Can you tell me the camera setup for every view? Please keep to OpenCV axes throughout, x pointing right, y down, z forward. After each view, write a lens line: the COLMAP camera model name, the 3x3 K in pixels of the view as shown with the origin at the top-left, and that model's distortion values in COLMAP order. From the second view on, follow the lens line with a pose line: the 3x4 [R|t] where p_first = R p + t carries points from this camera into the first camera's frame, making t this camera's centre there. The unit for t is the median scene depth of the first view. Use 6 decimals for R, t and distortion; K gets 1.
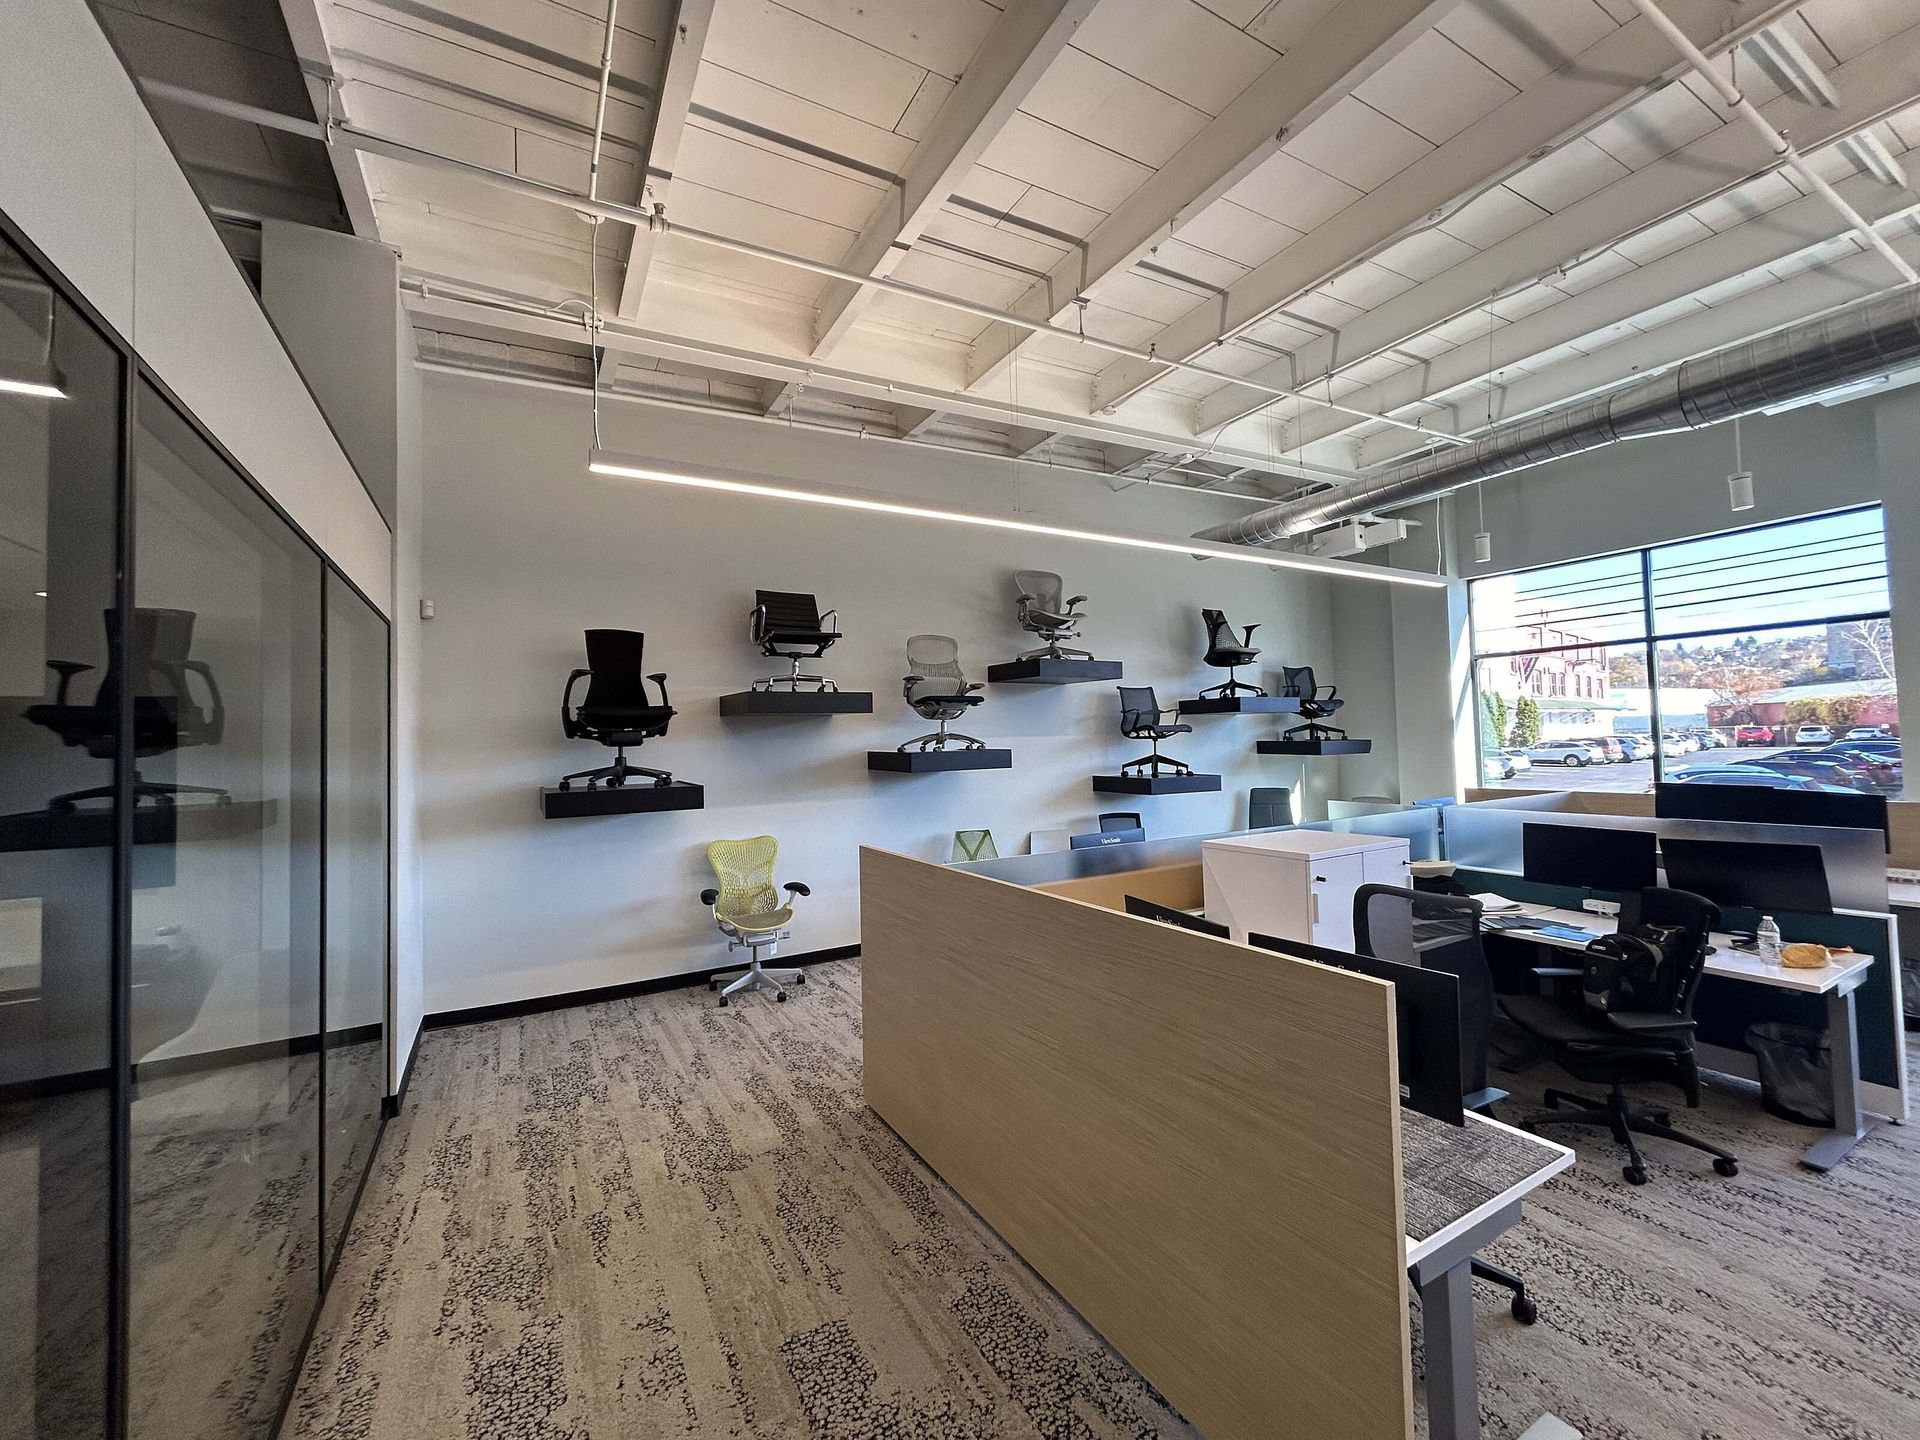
lens RADIAL K [[793.3, 0, 979.7], [0, 793.3, 727.4], [0, 0, 1]] dist [-0.022380, -0.000228]
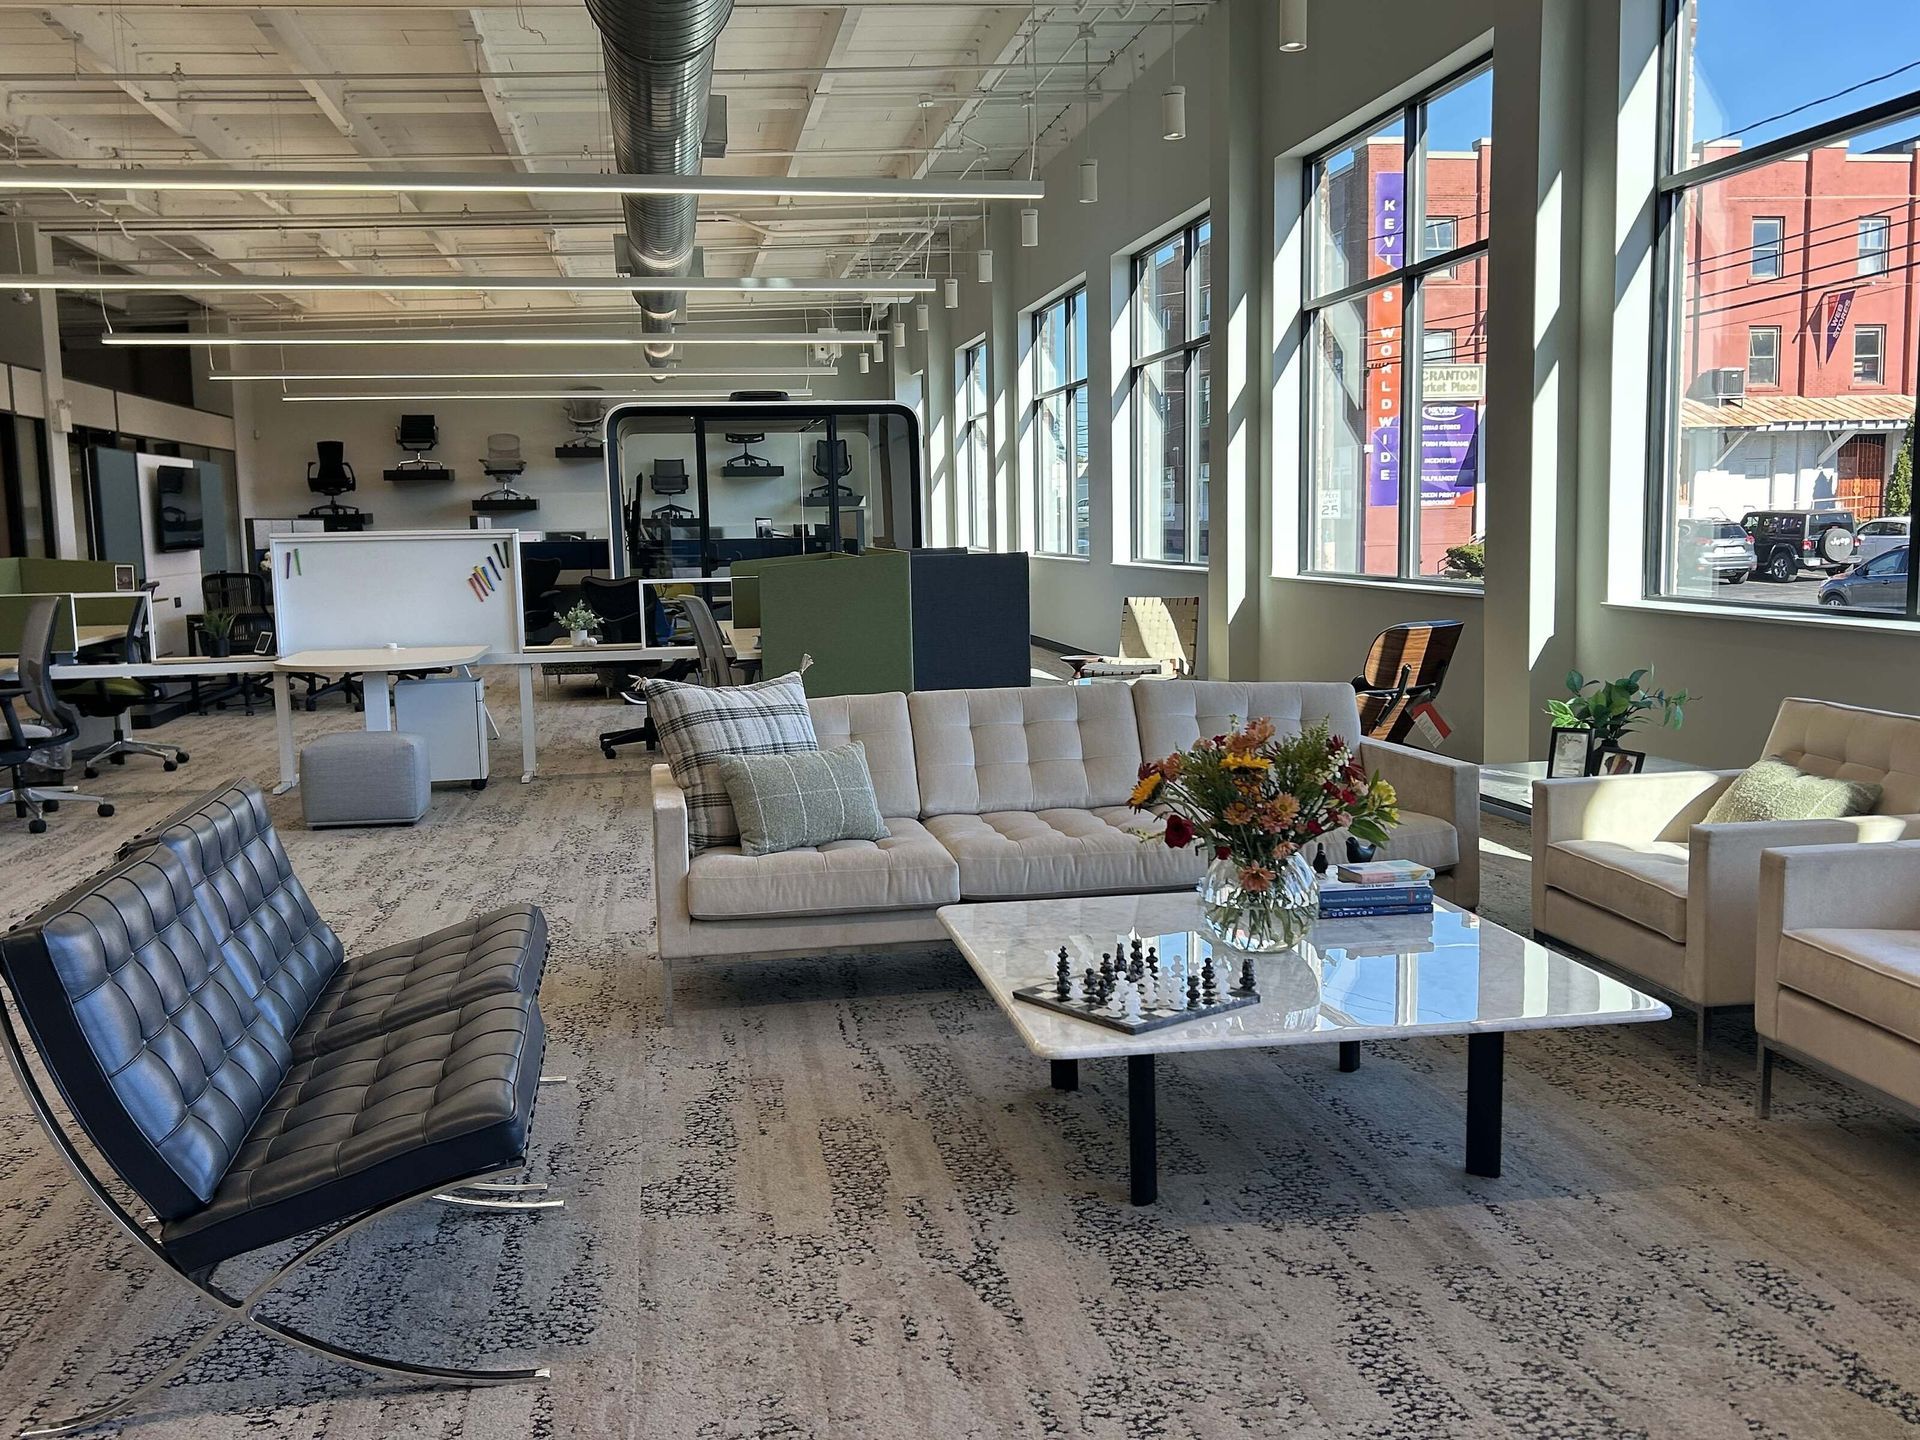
lens RADIAL K [[1789.9, 0, 961.3], [0, 1789.9, 726.6], [0, 0, 1]] dist [0.033293, 0.000000]
pose [[0.938143, 0.059968, -0.341016, 2.713145], [-0.001443, 0.985557, 0.169340, -0.178316], [0.346246, -0.158373, 0.924679, -2.895457]]
